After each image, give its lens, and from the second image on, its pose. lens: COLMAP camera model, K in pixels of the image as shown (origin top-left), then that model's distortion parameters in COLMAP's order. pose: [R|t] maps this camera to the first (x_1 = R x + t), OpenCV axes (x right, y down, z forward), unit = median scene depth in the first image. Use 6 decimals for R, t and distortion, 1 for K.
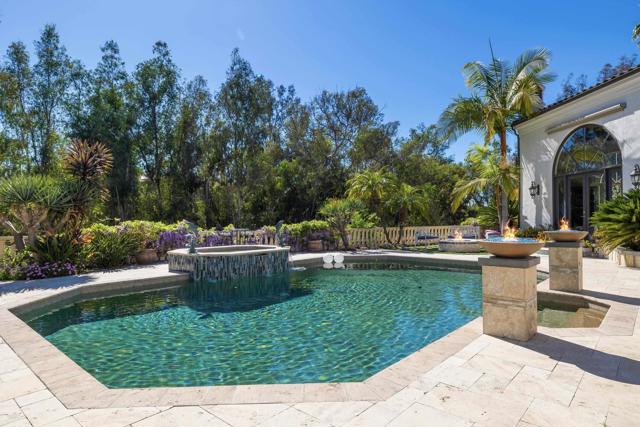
lens RADIAL K [[383.2, 0, 321.0], [0, 383.2, 220.2], [0, 0, 1]] dist [0.009140, -0.001458]
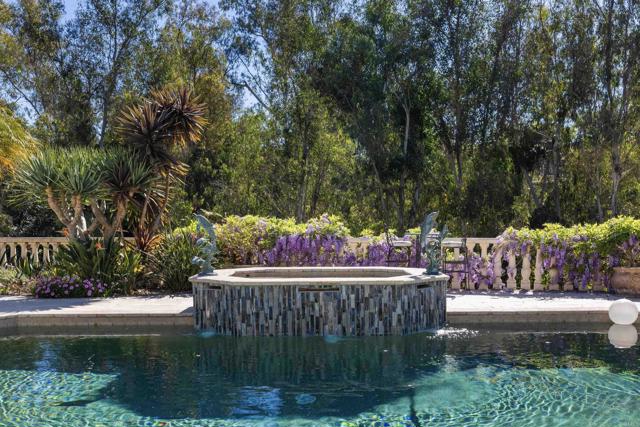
lens RADIAL K [[655.3, 0, 342.6], [0, 655.3, 280.1], [0, 0, 1]] dist [-0.020672, 0.000000]
pose [[0.659563, 0.065509, -0.748789, 0.337594], [-0.001078, 0.996276, 0.086212, 0.011933], [0.751648, -0.056056, 0.657178, 0.422263]]
